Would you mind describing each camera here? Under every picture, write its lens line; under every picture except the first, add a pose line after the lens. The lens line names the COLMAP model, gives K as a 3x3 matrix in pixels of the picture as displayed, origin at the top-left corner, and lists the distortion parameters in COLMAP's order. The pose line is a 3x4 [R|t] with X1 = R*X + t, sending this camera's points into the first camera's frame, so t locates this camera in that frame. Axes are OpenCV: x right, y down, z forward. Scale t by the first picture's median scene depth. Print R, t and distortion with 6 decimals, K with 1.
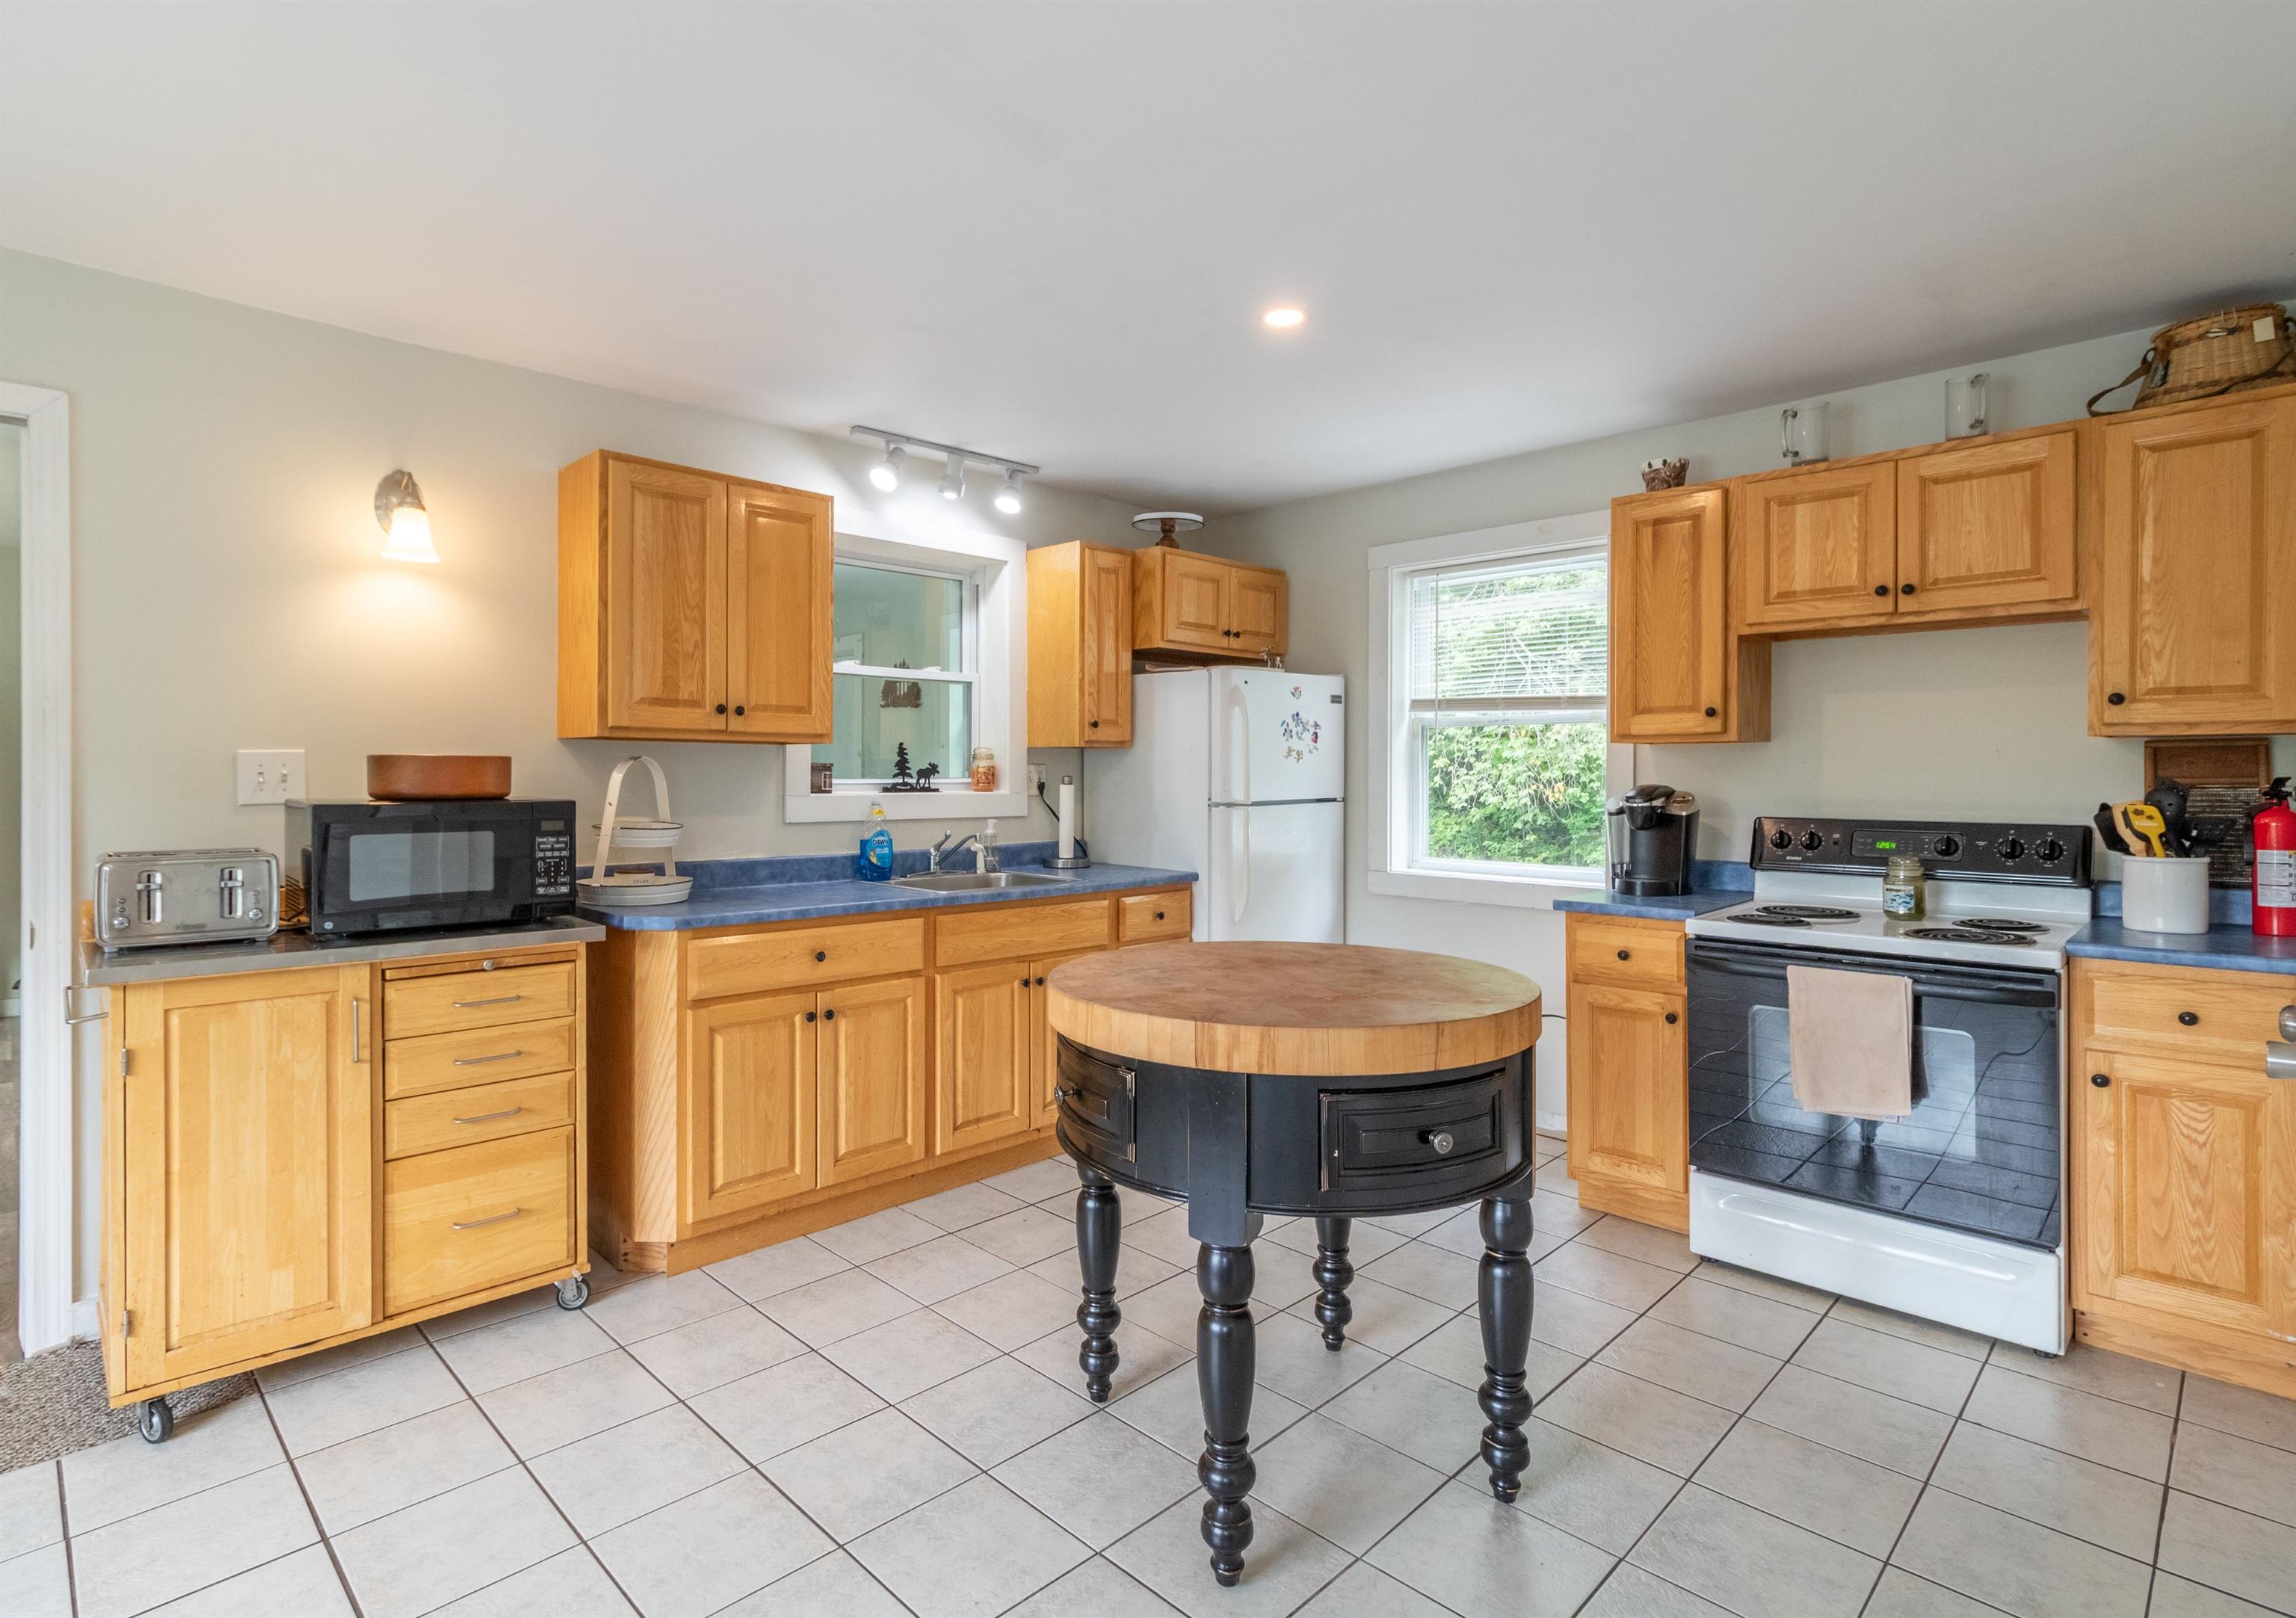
lens RADIAL K [[1154.2, 0, 1128.6], [0, 1154.2, 774.3], [0, 0, 1]] dist [0.016951, -0.000201]
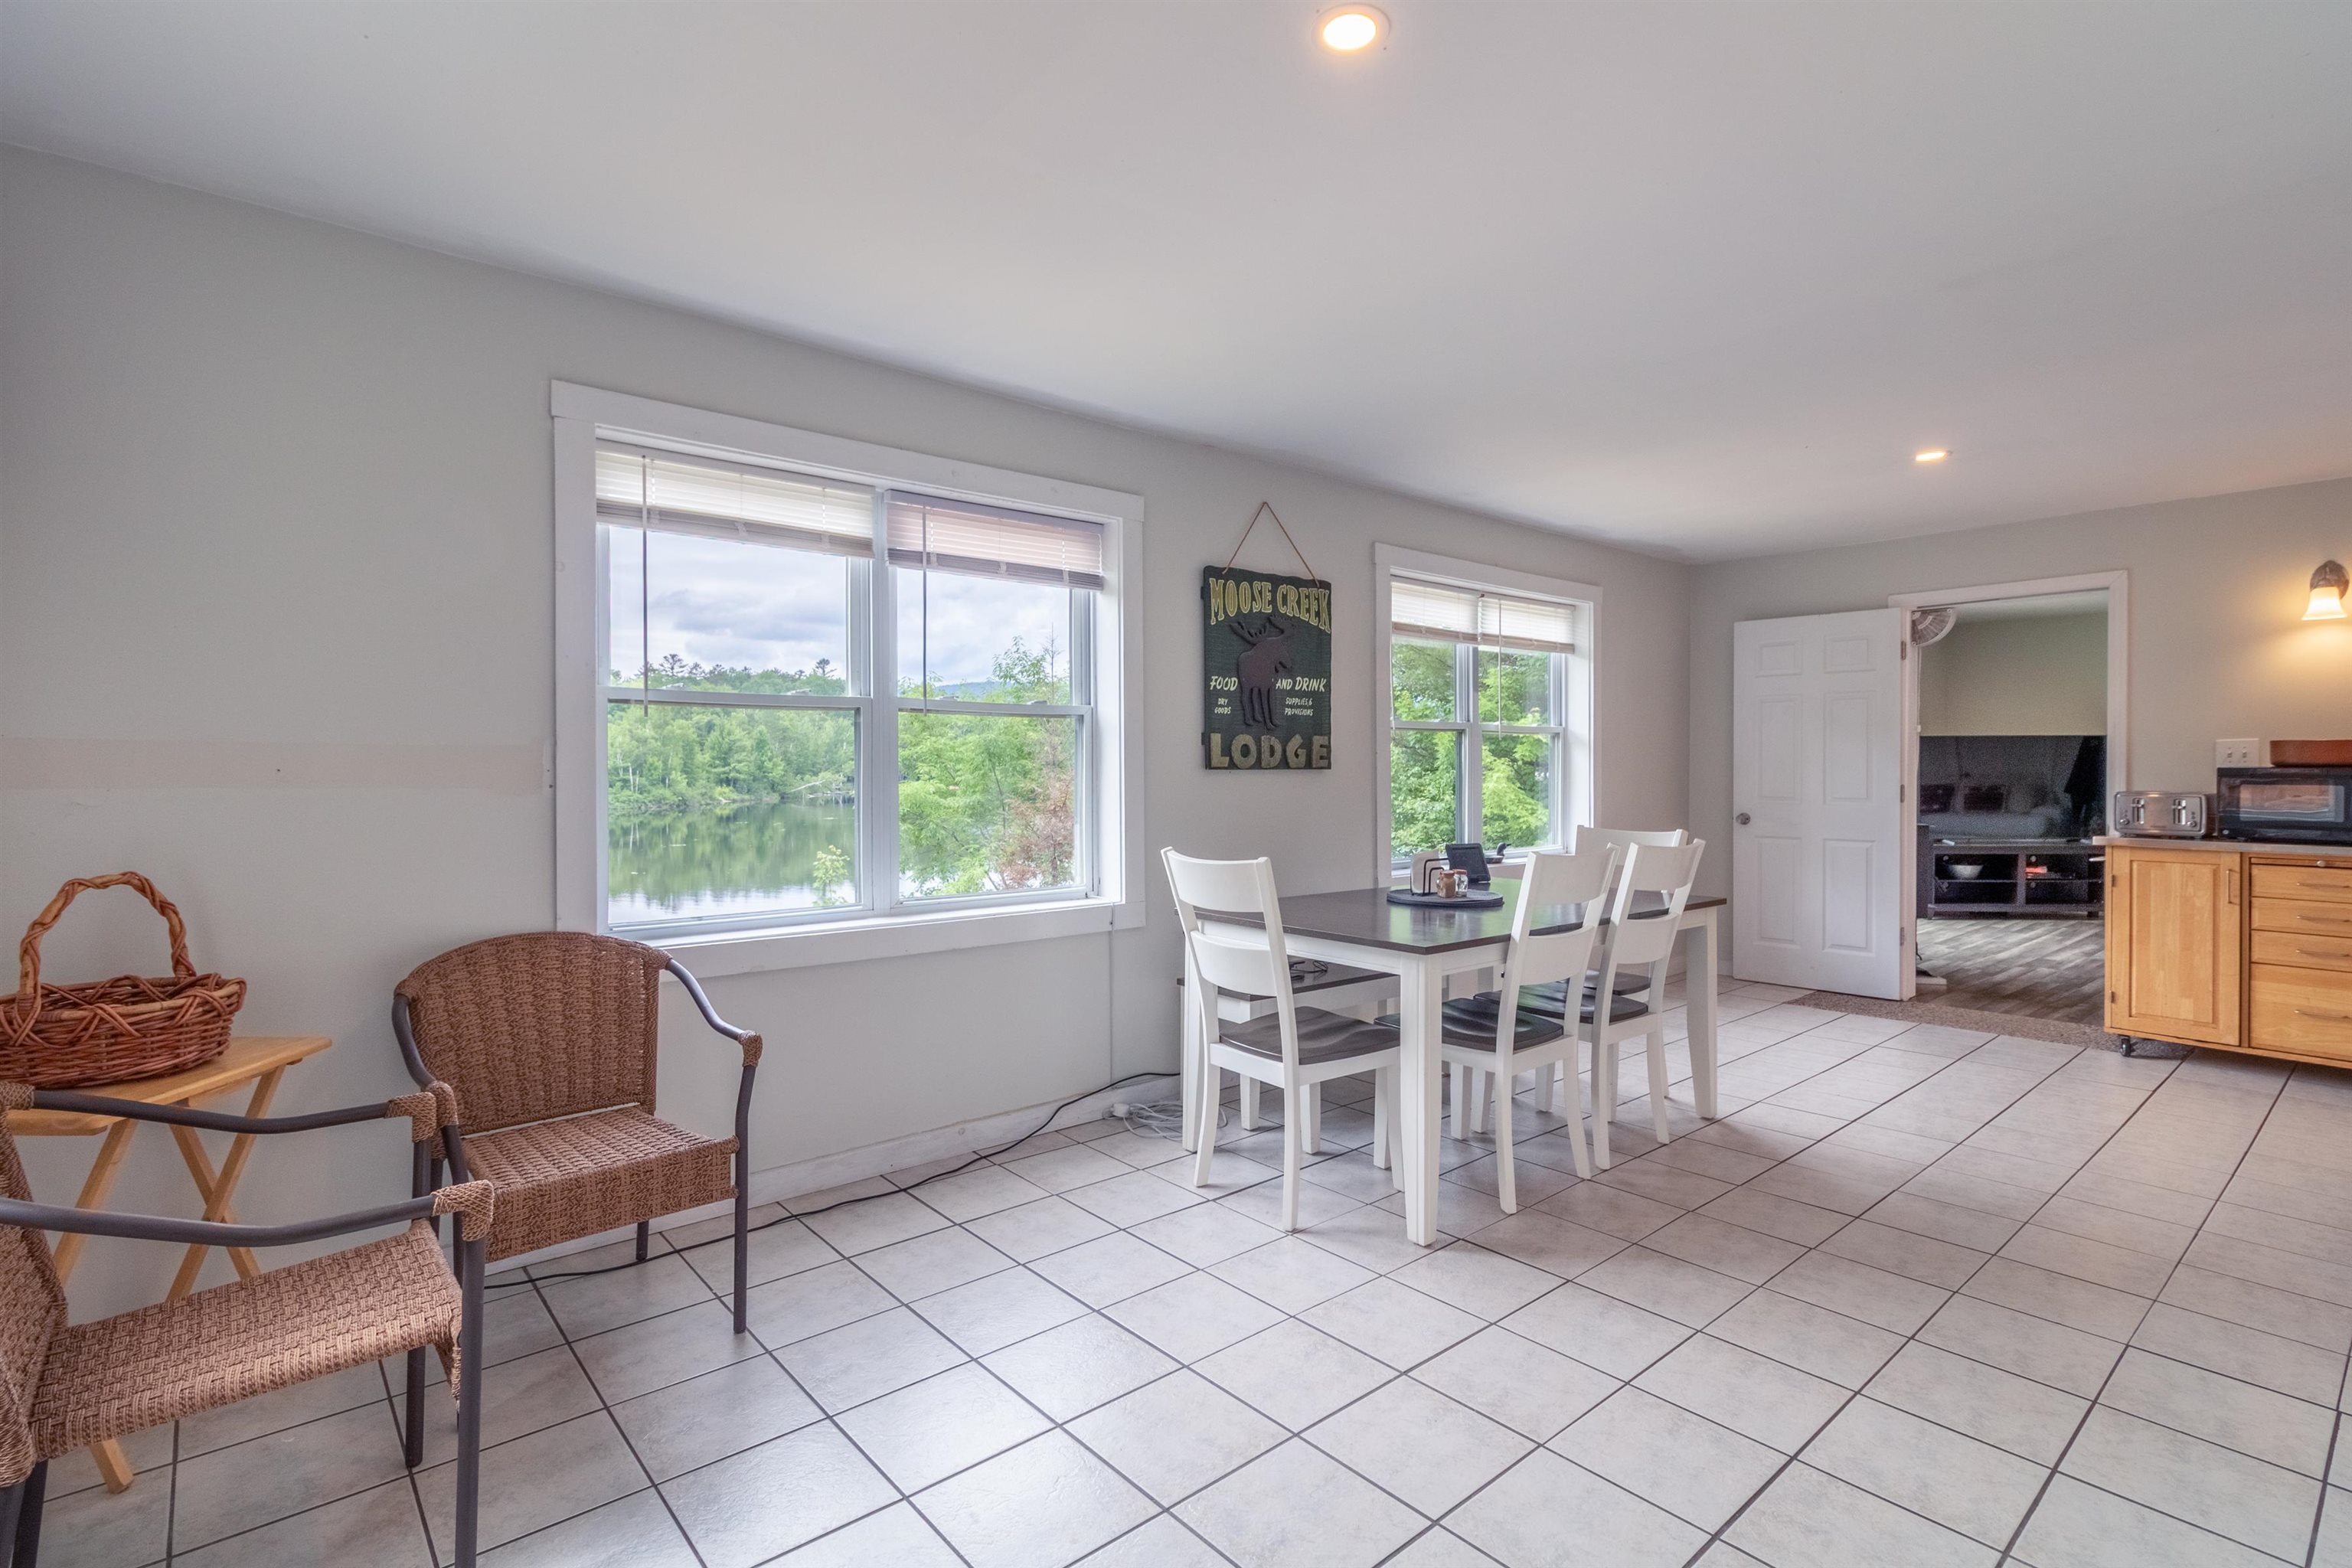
lens RADIAL K [[1090.3, 0, 1172.7], [0, 1090.3, 783.2], [0, 0, 1]] dist [0.008530, 0.000028]
pose [[-0.067454, 0.016373, -0.997588, 0.915898], [-0.000620, 0.999864, 0.016453, 0.017693], [0.997722, 0.001729, -0.067434, -0.441298]]
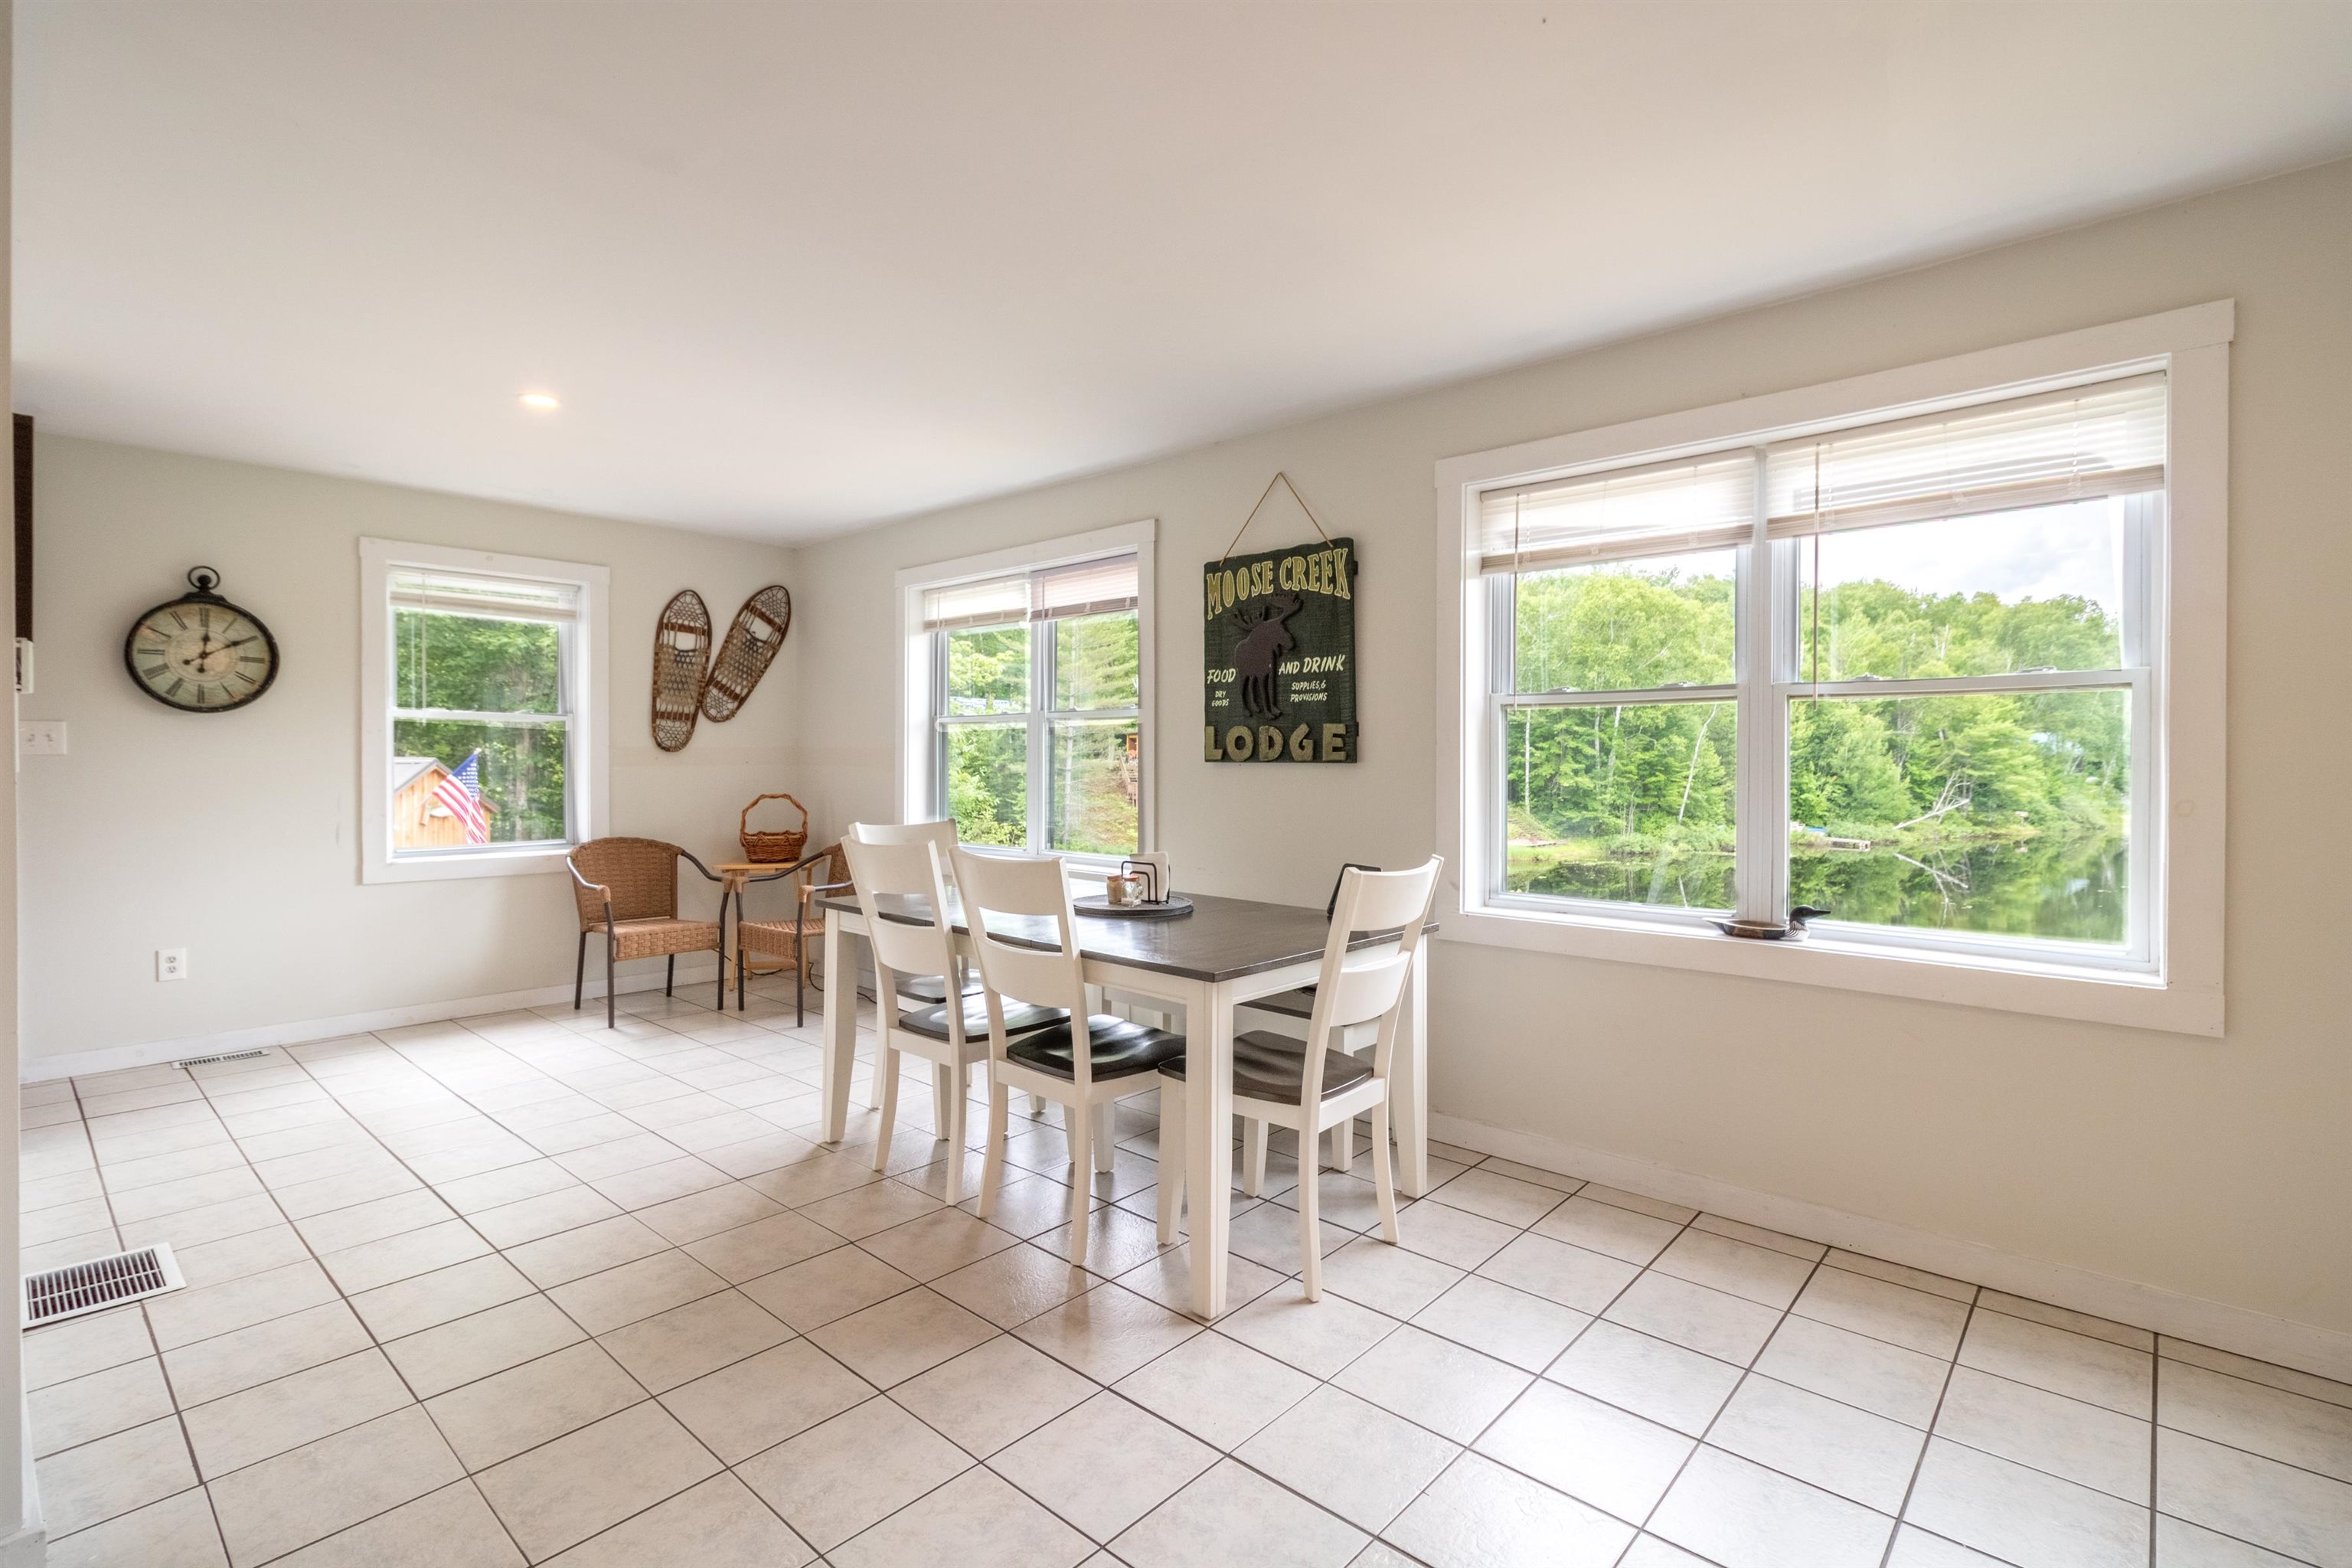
lens RADIAL K [[1090.3, 0, 1204.4], [0, 1090.3, 773.5], [0, 0, 1]] dist [0.008530, 0.000028]
pose [[-0.997107, -0.002270, -0.075970, -0.229662], [-0.003365, 0.999892, 0.014285, 0.018046], [0.075930, 0.014500, -0.997008, 0.786504]]
